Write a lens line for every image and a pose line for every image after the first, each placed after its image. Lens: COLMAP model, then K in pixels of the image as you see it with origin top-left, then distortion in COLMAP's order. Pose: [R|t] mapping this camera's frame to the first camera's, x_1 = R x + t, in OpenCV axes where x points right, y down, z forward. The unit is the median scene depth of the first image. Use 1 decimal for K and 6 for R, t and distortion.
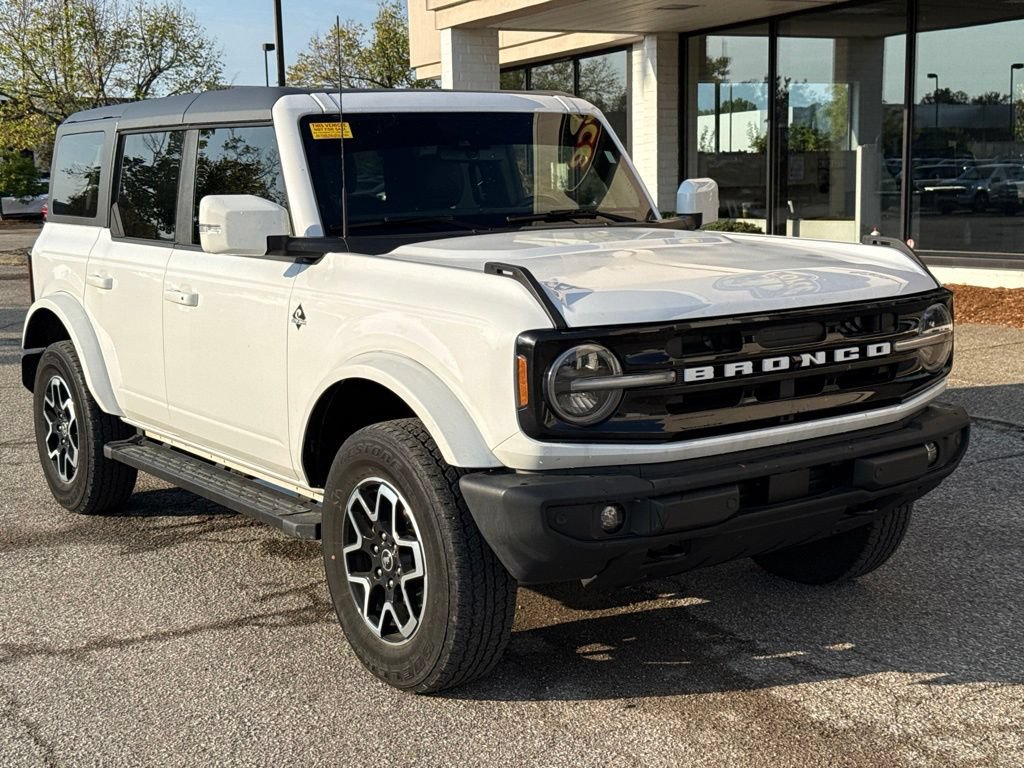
lens RADIAL K [[1416.9, 0, 513.8], [0, 1416.9, 389.8], [0, 0, 1]] dist [0.184993, -0.361768]
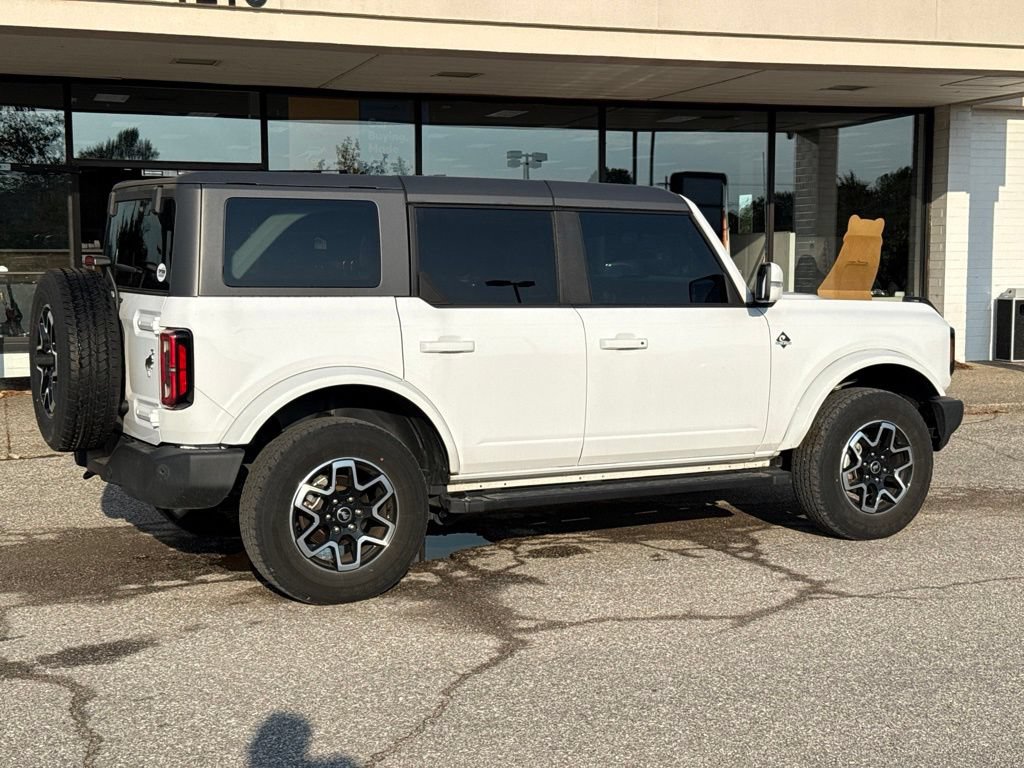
lens RADIAL K [[1416.2, 0, 507.9], [0, 1416.2, 376.9], [0, 0, 1]] dist [0.178266, -0.327443]
pose [[0.116601, -0.059780, 0.991378, -1.771903], [0.143989, 0.988659, 0.042680, -0.124002], [-0.982686, 0.137771, 0.123886, 1.132082]]
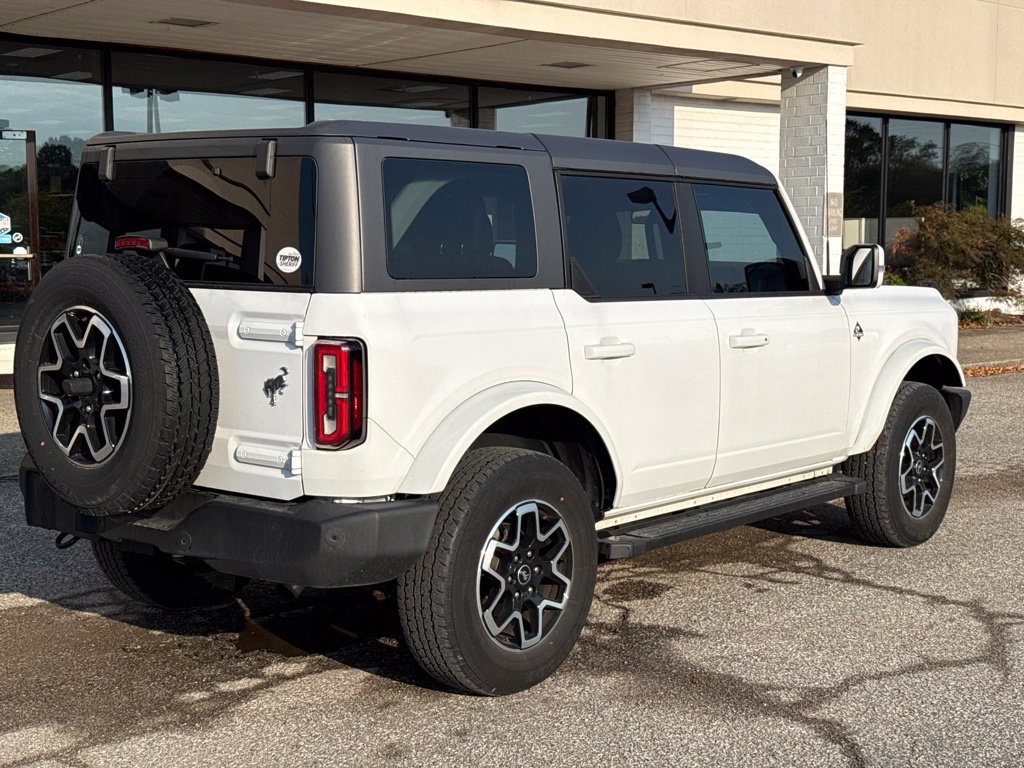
lens RADIAL K [[1415.8, 0, 512.0], [0, 1415.8, 384.0], [0, 0, 1]] dist [0.185601, -0.362128]
pose [[-0.256384, -0.073870, 0.963748, -1.442800], [0.147707, 0.982370, 0.114591, -0.215388], [-0.955223, 0.171731, -0.240953, 1.703442]]
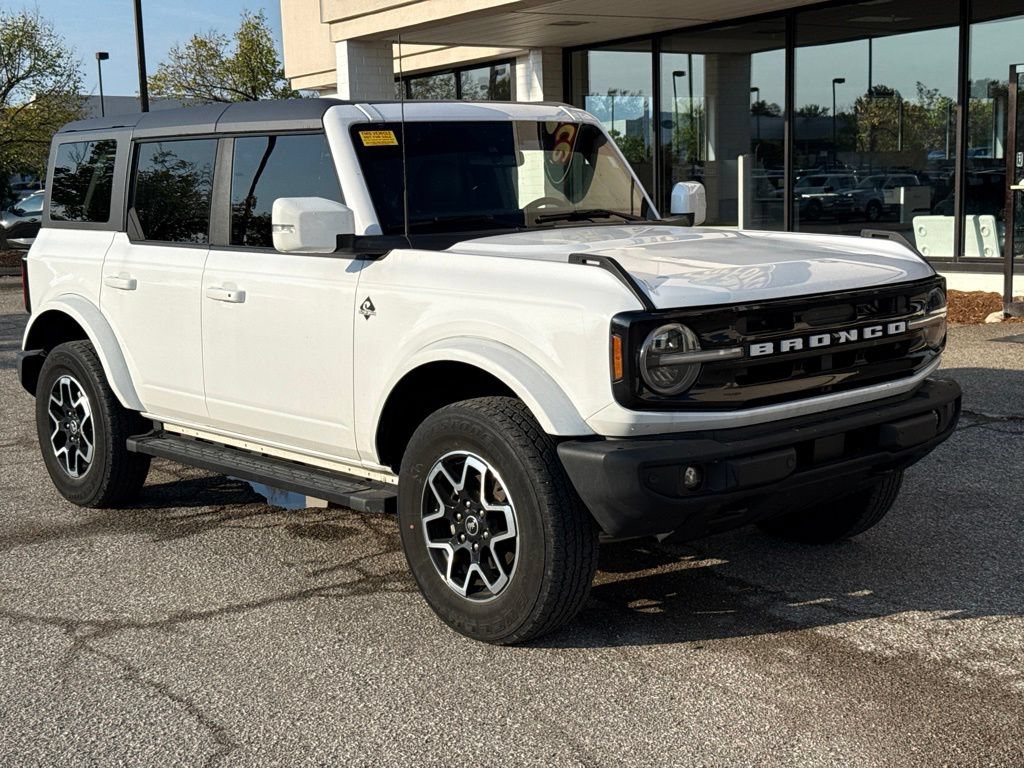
lens RADIAL K [[1416.2, 0, 507.9], [0, 1416.2, 376.9], [0, 0, 1]] dist [0.178266, -0.327443]
pose [[0.993837, -0.019425, 0.109134, -0.167138], [0.021200, 0.999661, -0.015122, 0.020271], [-0.108803, 0.017343, 0.993912, -0.092869]]
